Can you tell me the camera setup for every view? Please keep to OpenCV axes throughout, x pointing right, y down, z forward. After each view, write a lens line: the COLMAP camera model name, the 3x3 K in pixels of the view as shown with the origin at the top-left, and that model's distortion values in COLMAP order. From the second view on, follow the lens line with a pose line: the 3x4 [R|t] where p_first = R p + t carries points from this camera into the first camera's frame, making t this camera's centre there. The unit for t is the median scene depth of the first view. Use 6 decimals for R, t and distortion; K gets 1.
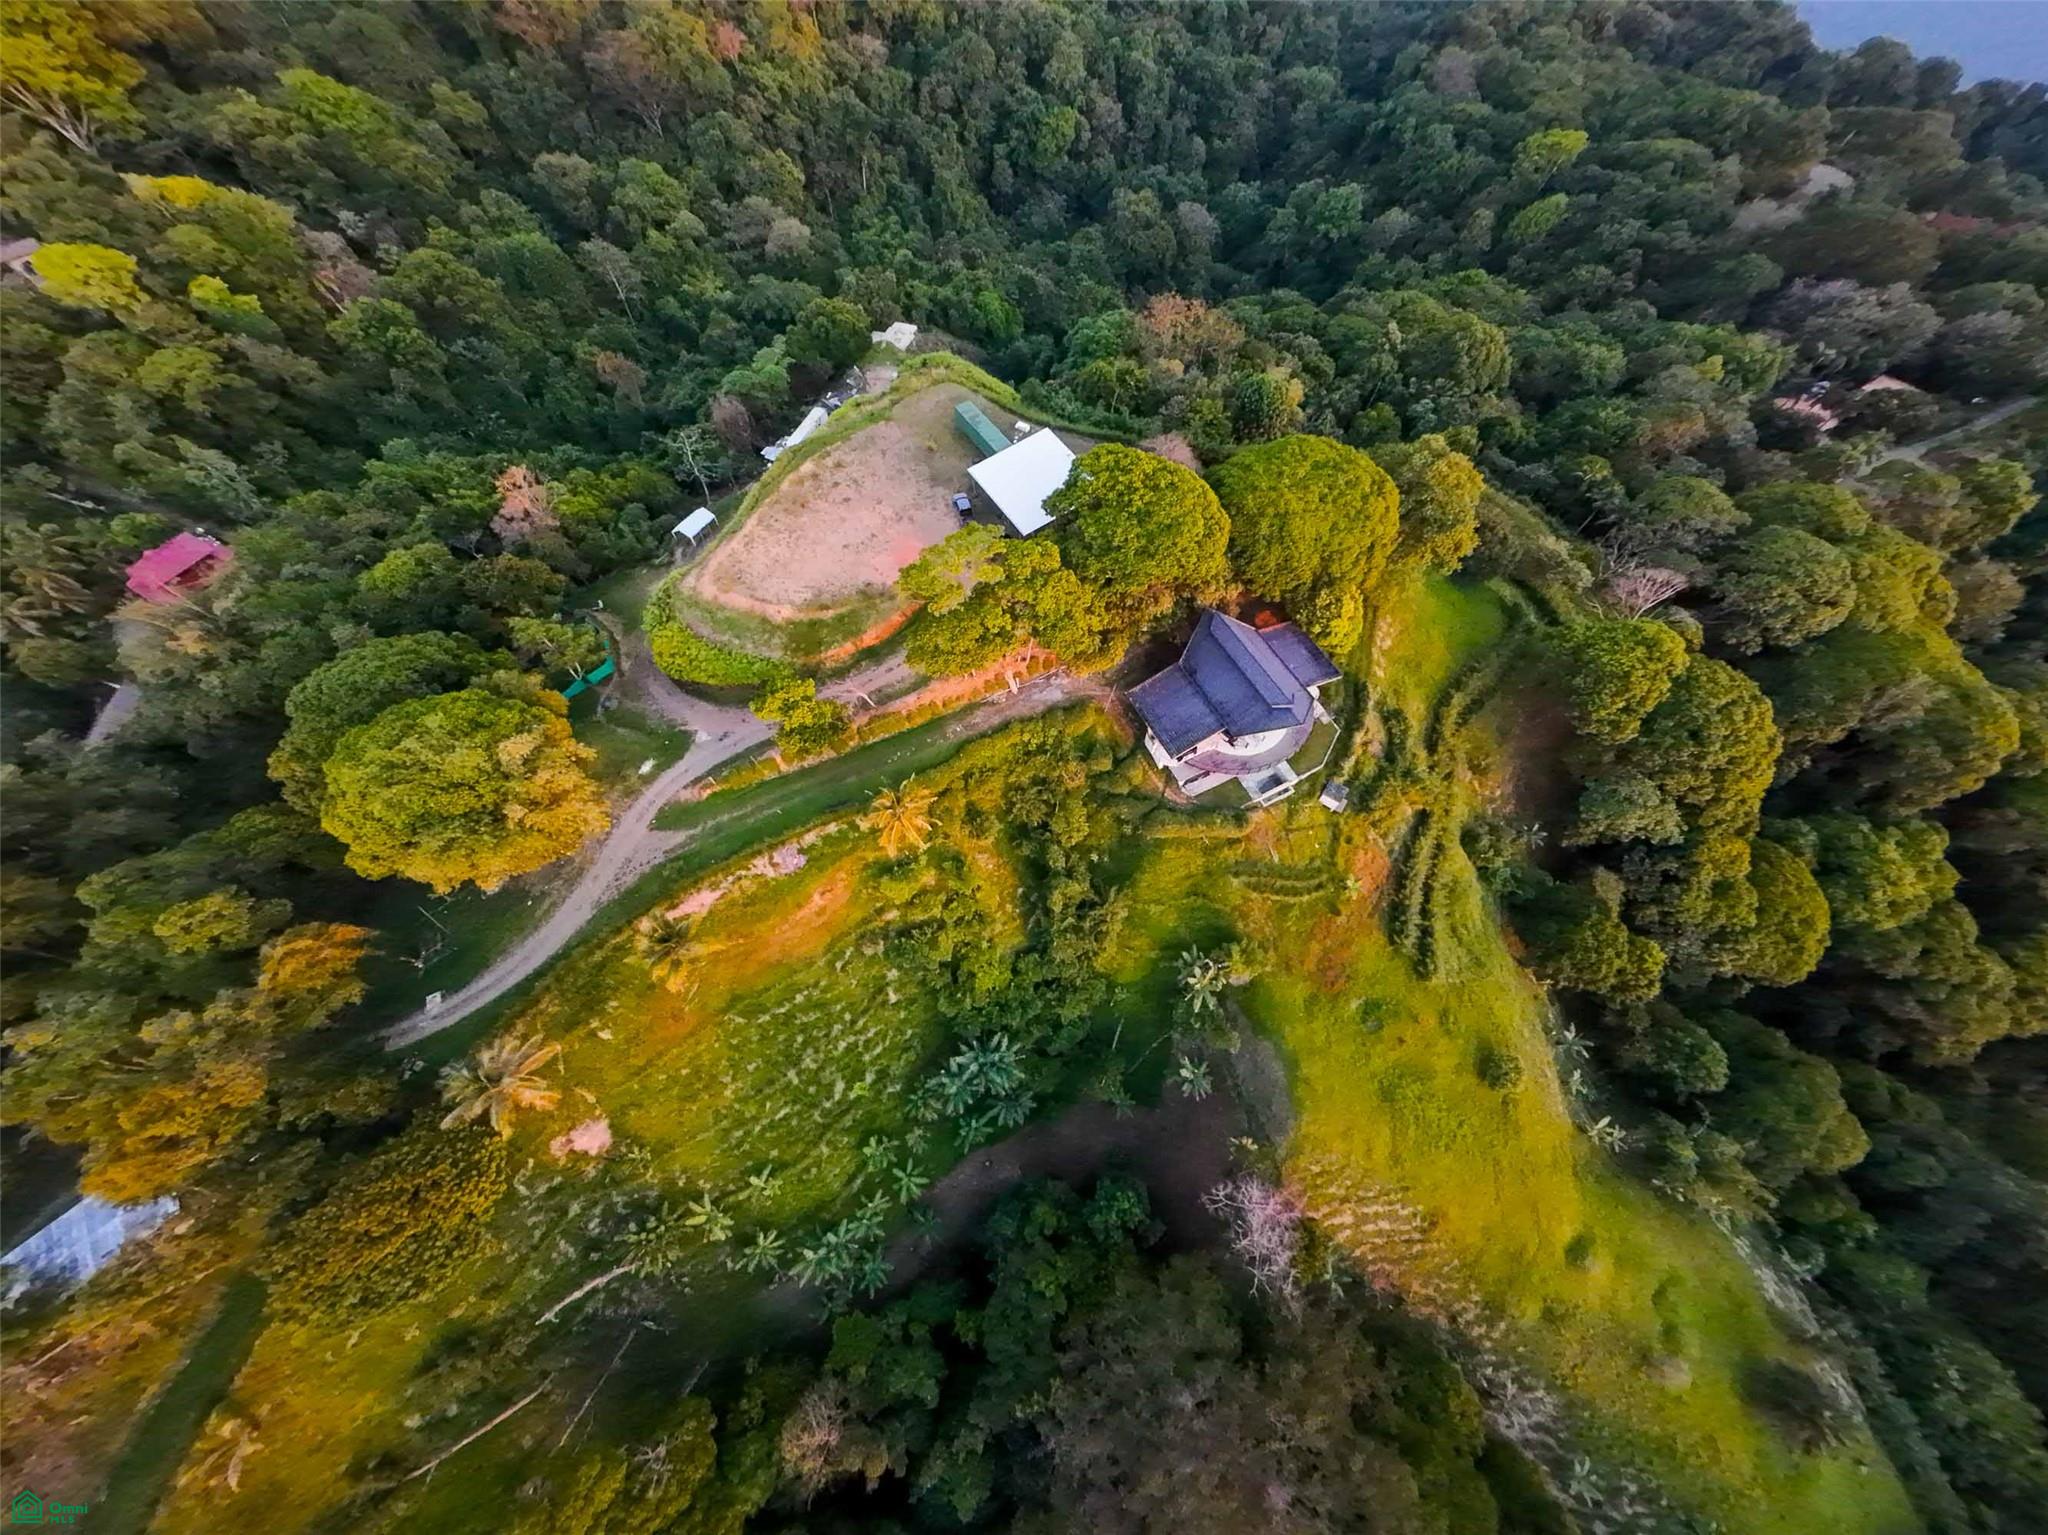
lens RADIAL K [[705.7, 0, 1030.6], [0, 705.7, 775.7], [0, 0, 1]] dist [-0.034324, 0.016416]
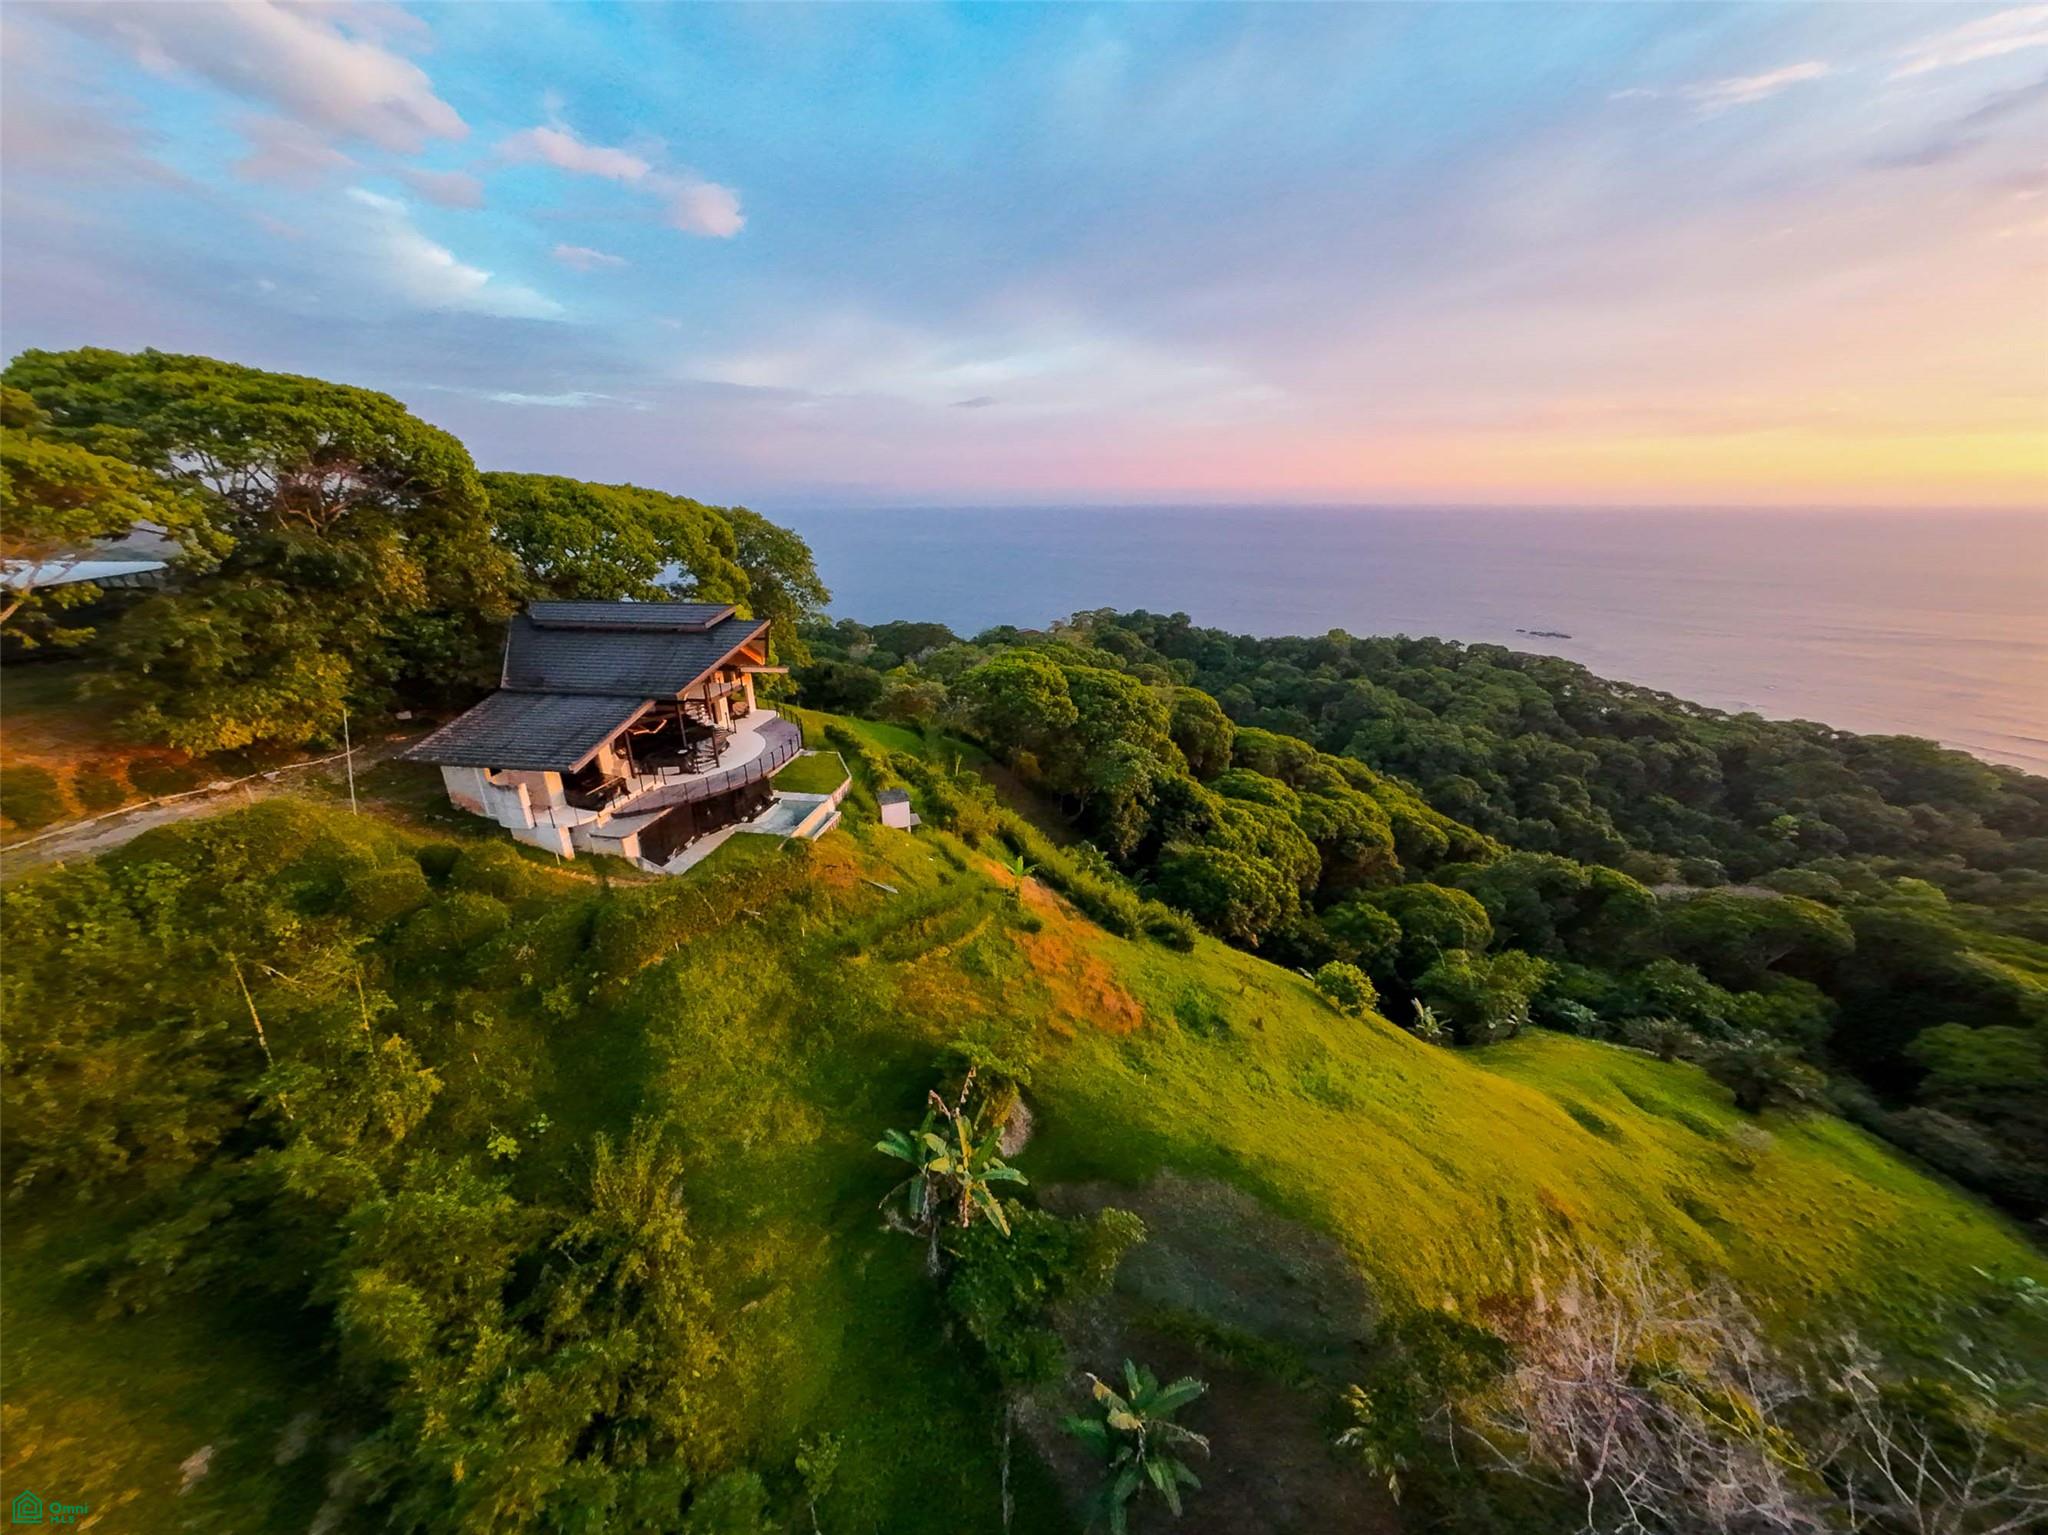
lens RADIAL K [[703.2, 0, 1031.3], [0, 703.2, 761.1], [0, 0, 1]] dist [-0.013405, 0.005841]
pose [[0.572770, -0.254754, 0.779124, 0.022138], [0.720293, 0.610135, -0.330021, 0.309065], [-0.391296, 0.750224, 0.532965, 0.605647]]
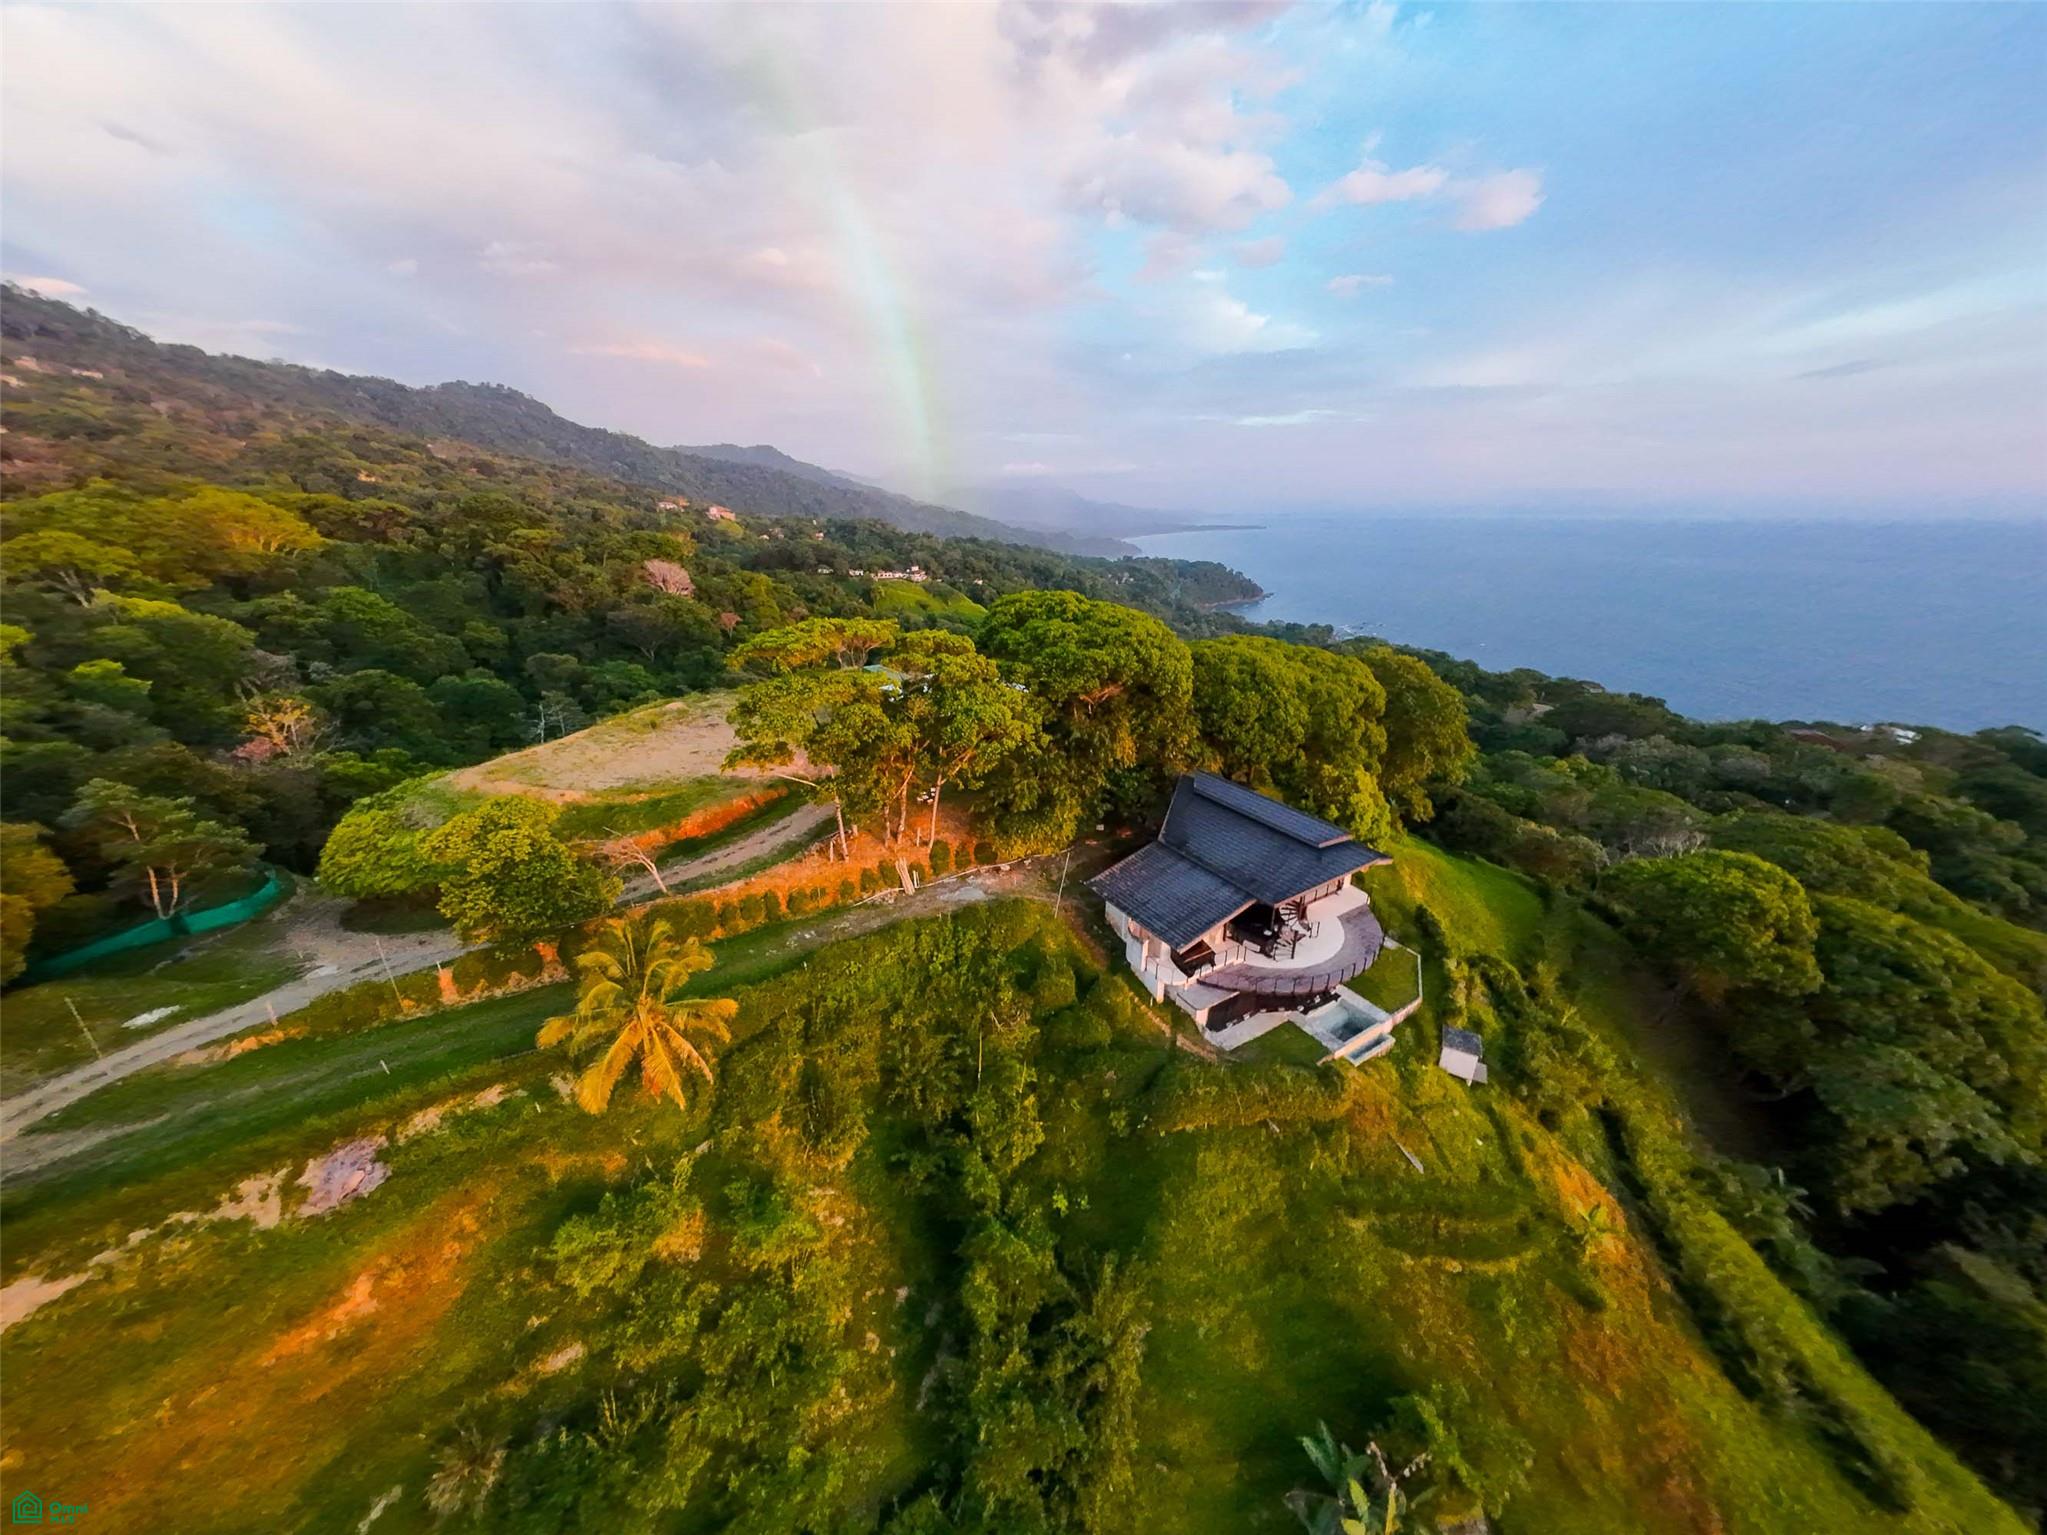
lens RADIAL K [[702.8, 0, 1030.8], [0, 702.8, 761.1], [0, 0, 1]] dist [-0.013405, 0.005841]
pose [[0.995161, 0.000976, 0.098252, 0.022984], [0.066152, 0.732720, -0.677307, 0.227208], [-0.072653, 0.680529, 0.729110, 0.457642]]
